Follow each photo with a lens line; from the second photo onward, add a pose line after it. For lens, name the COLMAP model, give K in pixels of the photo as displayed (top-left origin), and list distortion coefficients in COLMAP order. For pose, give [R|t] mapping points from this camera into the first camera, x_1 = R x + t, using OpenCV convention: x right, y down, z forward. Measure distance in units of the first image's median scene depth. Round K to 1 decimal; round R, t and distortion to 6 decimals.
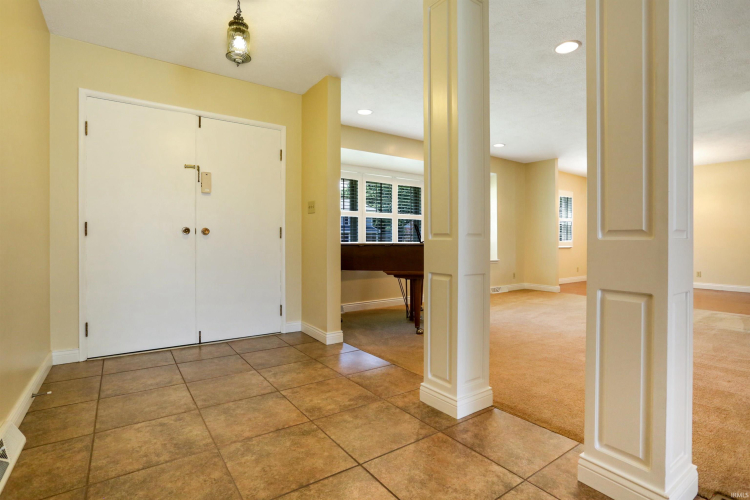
lens RADIAL K [[373.3, 0, 378.7], [0, 373.3, 243.4], [0, 0, 1]] dist [-0.069432, 0.030281]
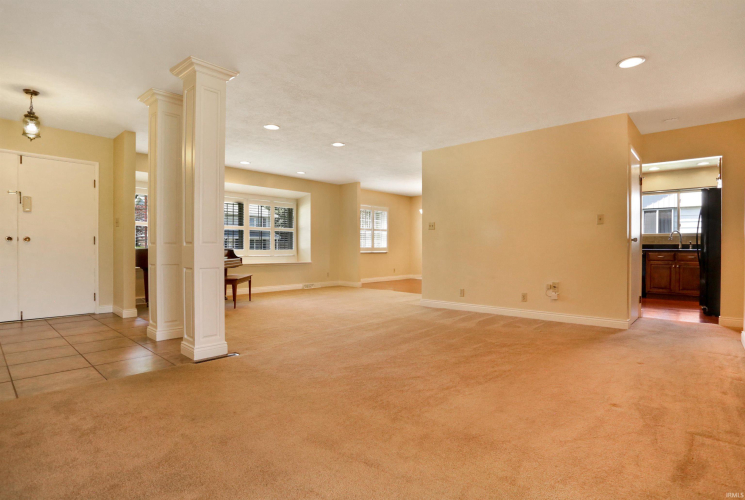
lens RADIAL K [[382.7, 0, 372.5], [0, 382.7, 250.0], [0, 0, 1]] dist [-0.058215, 0.021409]
pose [[0.977860, 0.002423, 0.209246, 0.501072], [-0.002562, 0.999997, 0.000393, 0.004200], [-0.209244, -0.000920, 0.977863, -0.621309]]
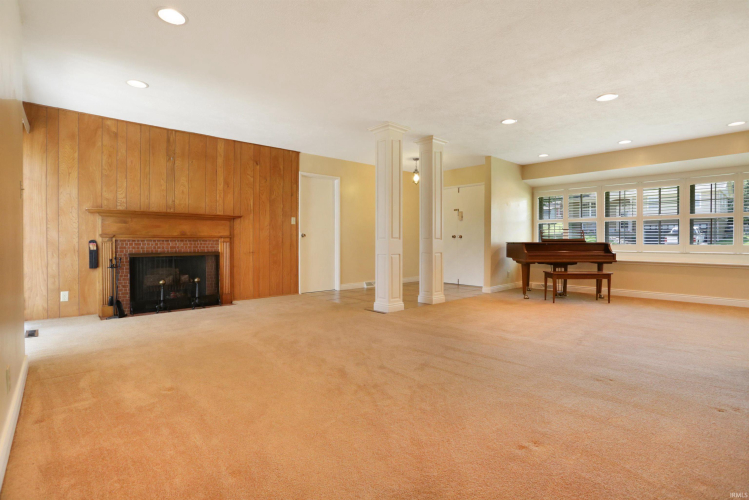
lens RADIAL K [[361.3, 0, 376.1], [0, 361.3, 245.8], [0, 0, 1]] dist [-0.074596, 0.028426]
pose [[0.127355, 0.009860, -0.991808, 1.679731], [-0.007983, 0.999928, 0.008916, 0.007982], [0.991825, 0.006782, 0.127425, 0.172623]]
